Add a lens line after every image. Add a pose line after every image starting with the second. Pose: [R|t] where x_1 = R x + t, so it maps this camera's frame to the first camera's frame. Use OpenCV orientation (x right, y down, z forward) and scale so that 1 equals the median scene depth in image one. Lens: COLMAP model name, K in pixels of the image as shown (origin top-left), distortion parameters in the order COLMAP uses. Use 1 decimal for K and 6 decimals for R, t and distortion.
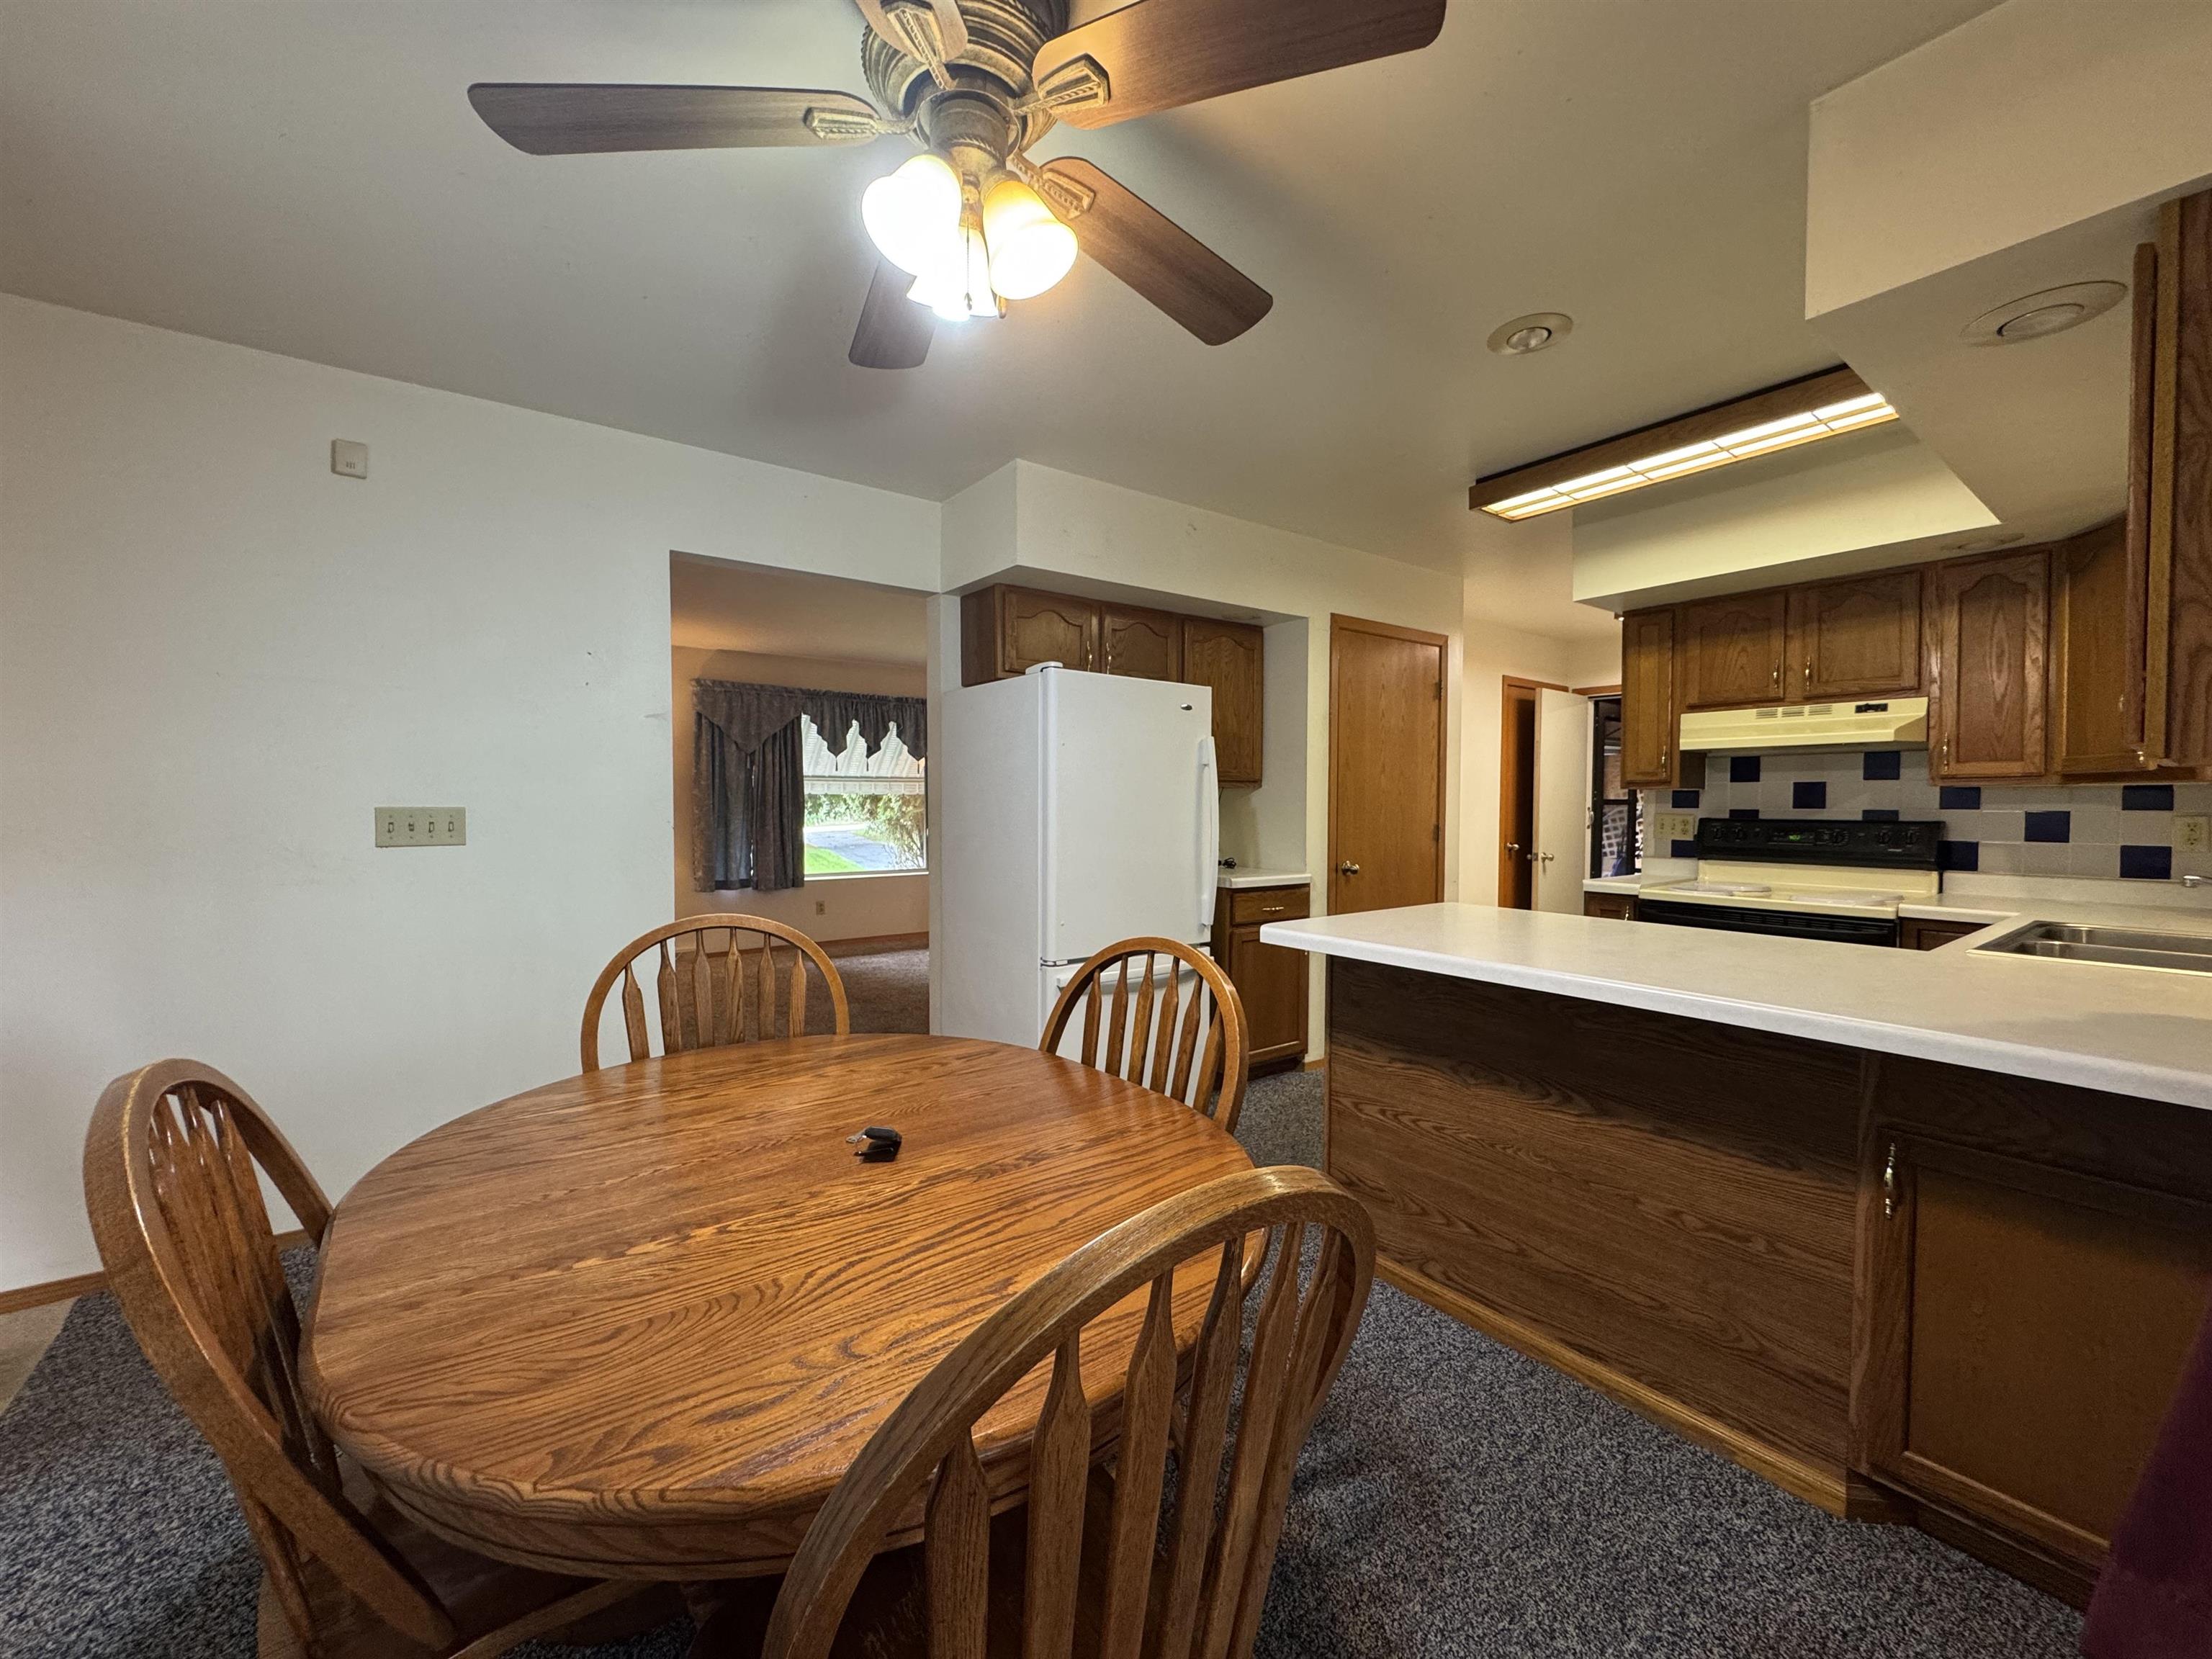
lens RADIAL K [[883.1, 0, 1105.8], [0, 883.1, 824.0], [0, 0, 1]] dist [-0.002661, -0.000009]
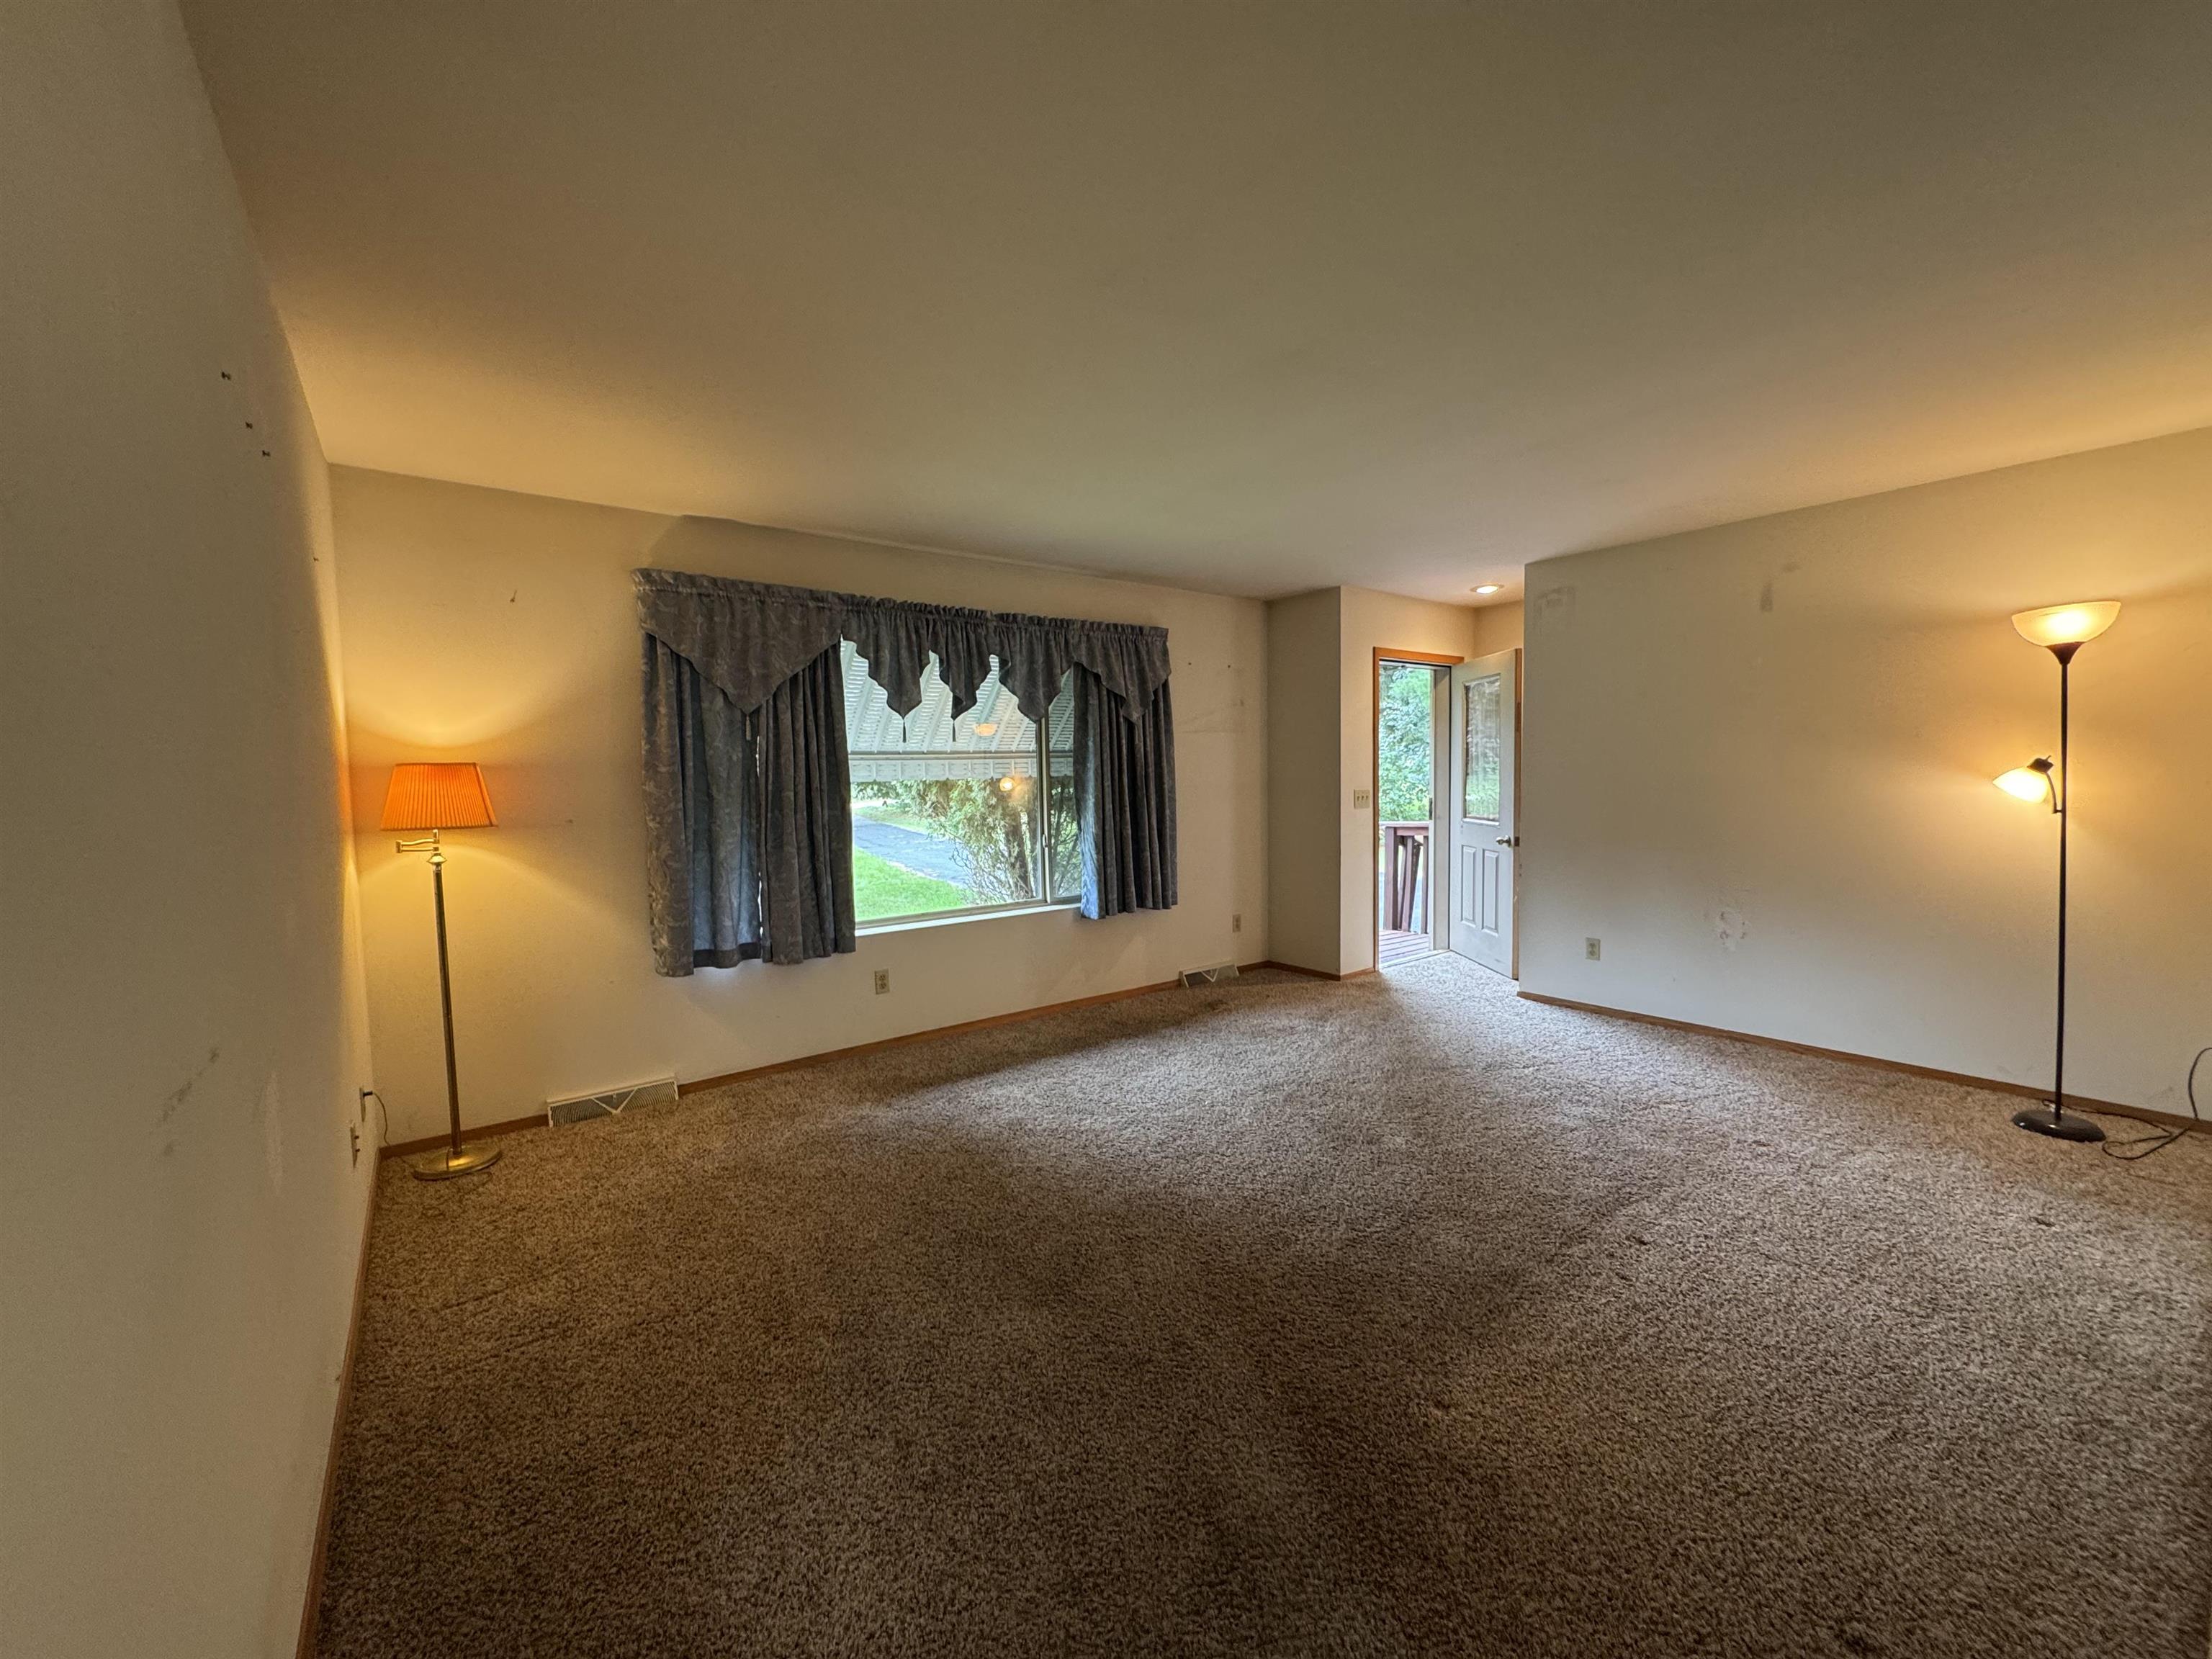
lens RADIAL K [[883.1, 0, 1103.0], [0, 883.1, 828.8], [0, 0, 1]] dist [-0.002661, -0.000009]
pose [[0.999806, -0.019679, -0.000309, -0.182944], [0.019677, 0.999121, 0.037027, -0.023795], [-0.000420, -0.037026, 0.999314, 0.443836]]
